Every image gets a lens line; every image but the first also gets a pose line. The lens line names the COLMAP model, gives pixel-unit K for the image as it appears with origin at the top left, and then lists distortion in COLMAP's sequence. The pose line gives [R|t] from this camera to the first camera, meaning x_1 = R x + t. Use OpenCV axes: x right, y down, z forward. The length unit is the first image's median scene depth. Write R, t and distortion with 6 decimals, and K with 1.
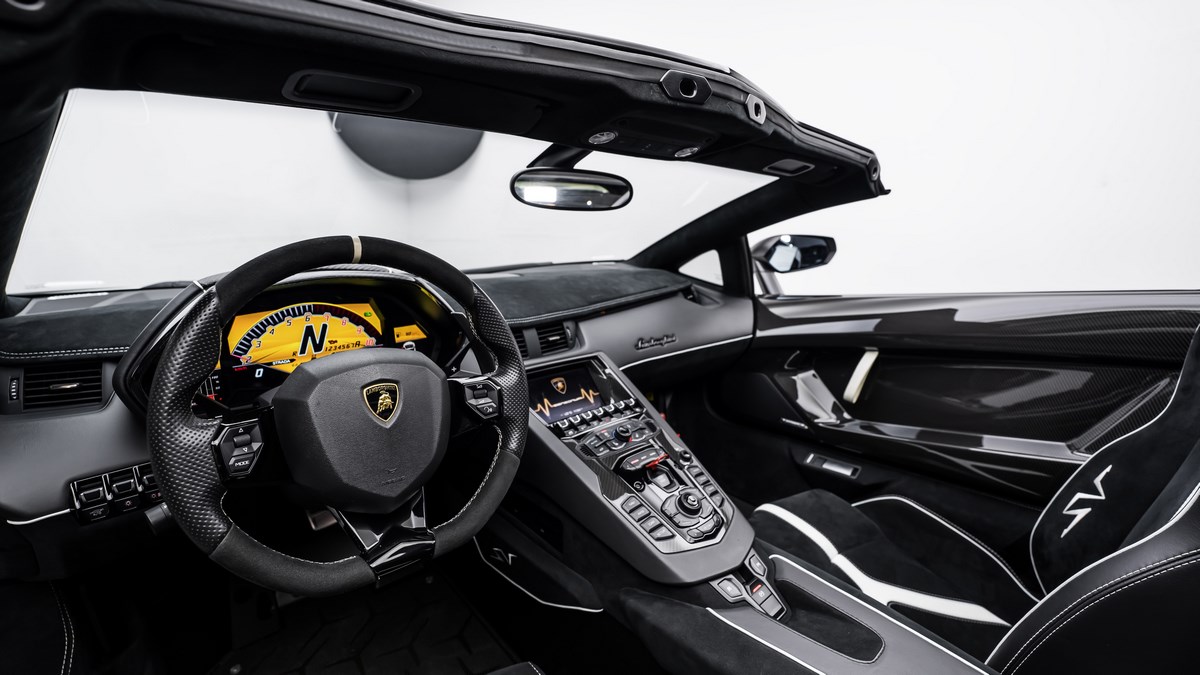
lens RADIAL K [[505.6, 0, 601.1], [0, 505.6, 329.7], [0, 0, 1]] dist [-0.012931, -0.000053]
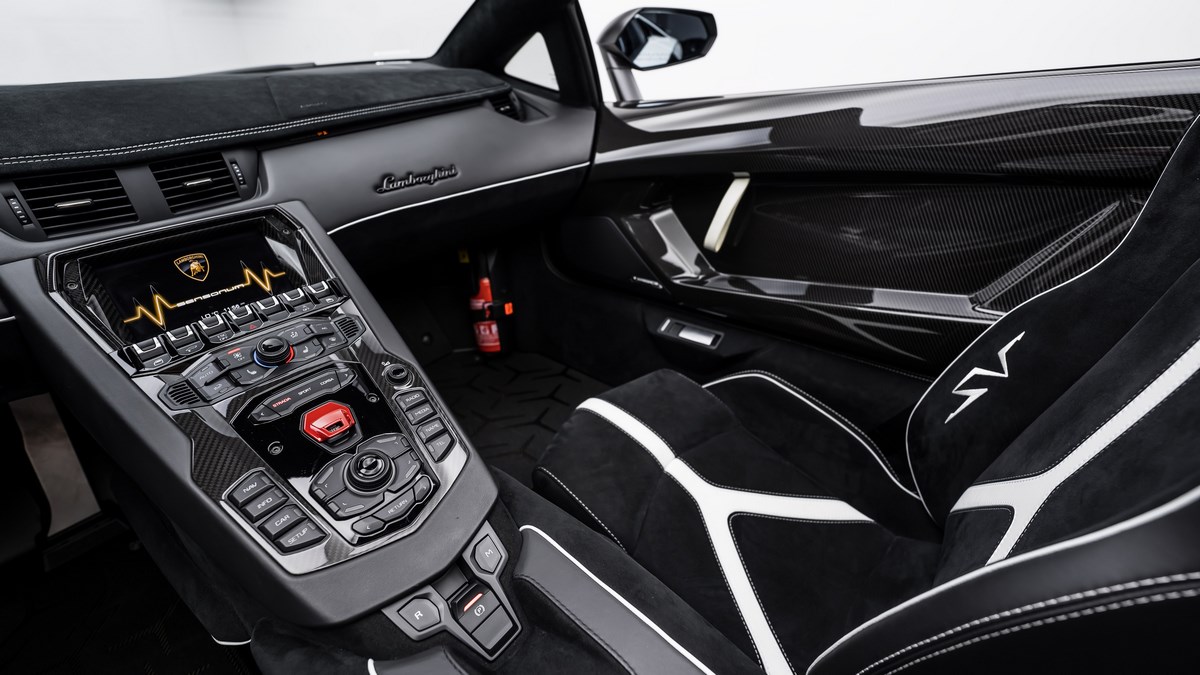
lens RADIAL K [[523.1, 0, 596.7], [0, 523.1, 339.6], [0, 0, 1]] dist [-0.025283, -0.000521]
pose [[0.987809, -0.086954, 0.129121, 0.261315], [0.041791, 0.947130, 0.318115, 0.019061], [-0.149956, -0.308841, 0.939218, 0.321878]]
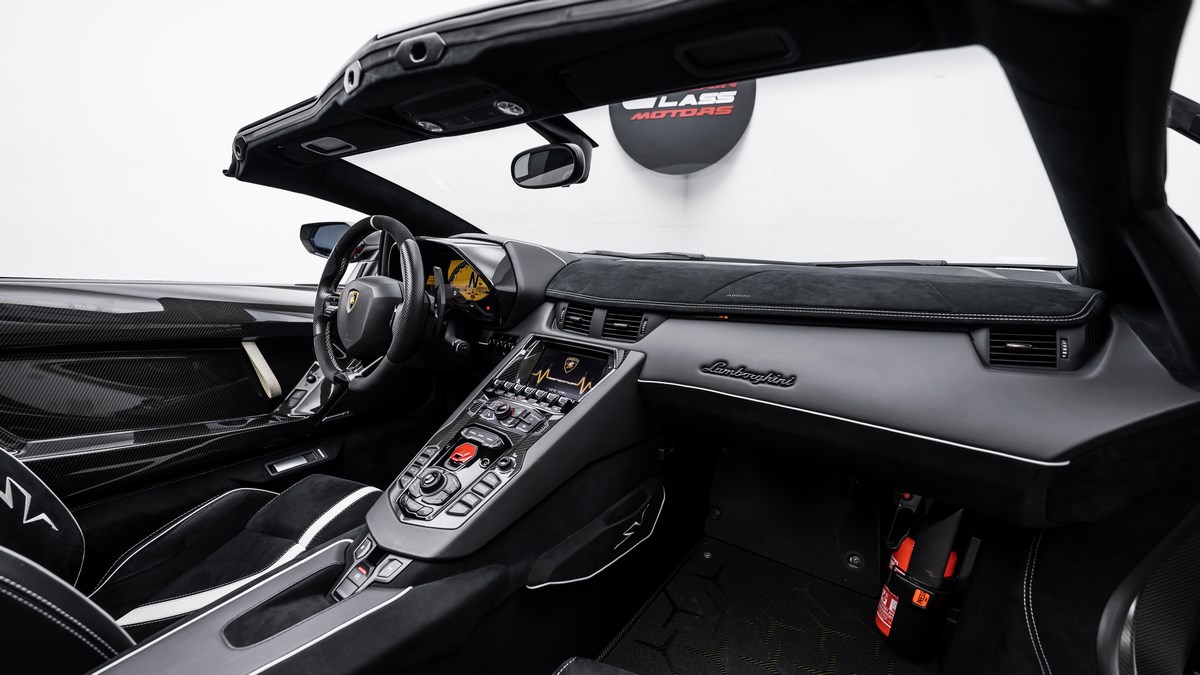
lens RADIAL K [[505.6, 0, 602.9], [0, 505.6, 338.6], [0, 0, 1]] dist [-0.012931, -0.000053]
pose [[0.171266, 0.208210, -0.962973, 0.802610], [-0.186428, 0.966605, 0.175839, -0.116680], [0.967426, 0.149410, 0.204362, 0.769420]]
